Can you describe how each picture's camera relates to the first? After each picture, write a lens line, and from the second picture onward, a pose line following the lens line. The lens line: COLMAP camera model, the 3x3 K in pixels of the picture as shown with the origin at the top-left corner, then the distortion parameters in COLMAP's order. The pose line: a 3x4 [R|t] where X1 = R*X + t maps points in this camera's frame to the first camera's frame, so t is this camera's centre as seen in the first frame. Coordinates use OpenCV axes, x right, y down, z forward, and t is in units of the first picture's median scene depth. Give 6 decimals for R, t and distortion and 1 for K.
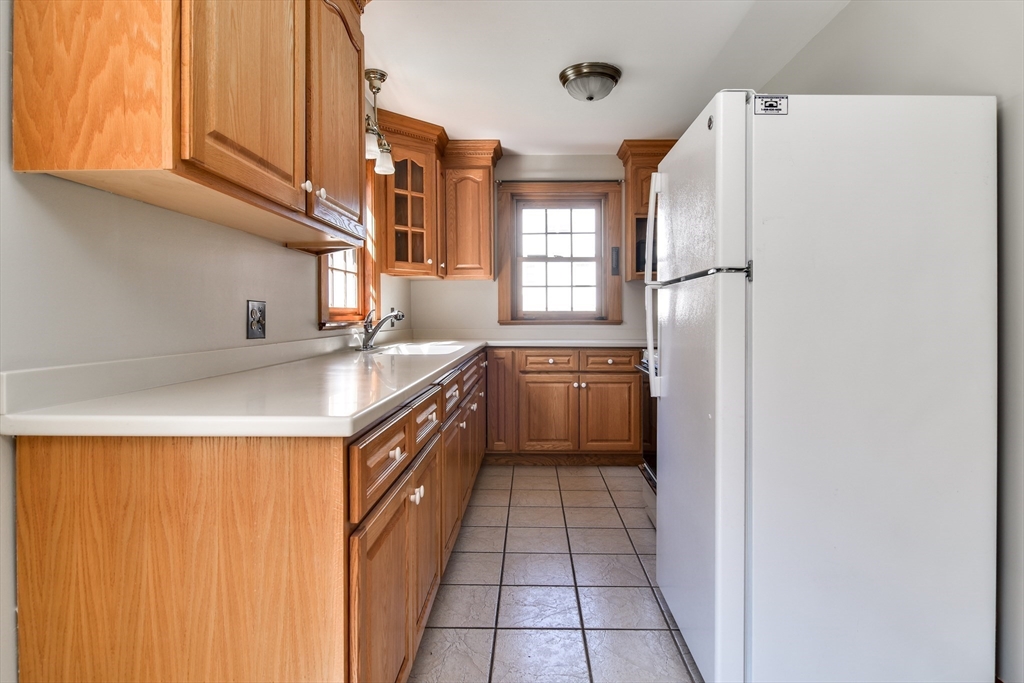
lens RADIAL K [[562.7, 0, 511.2], [0, 562.7, 319.9], [0, 0, 1]] dist [0.005850, -0.010313]
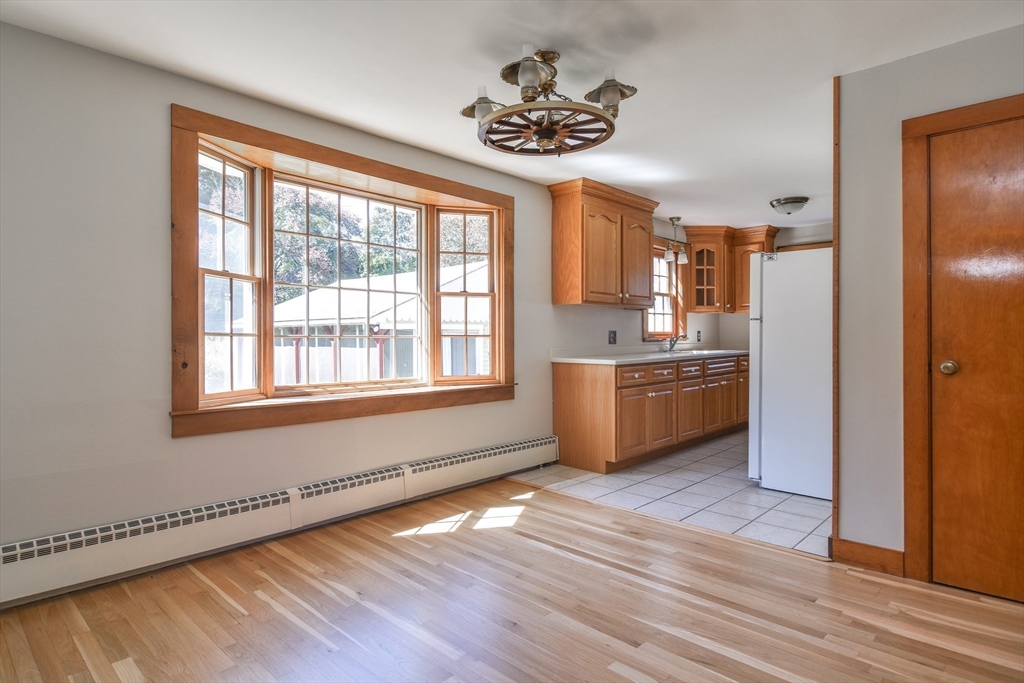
lens RADIAL K [[562.1, 0, 512.0], [0, 562.1, 341.5], [0, 0, 1]] dist [-0.000344, -0.010746]
pose [[0.732489, 0.002241, -0.680775, 0.592521], [-0.000006, 0.999995, 0.003285, 0.005780], [0.680779, -0.002402, 0.732485, -0.736882]]
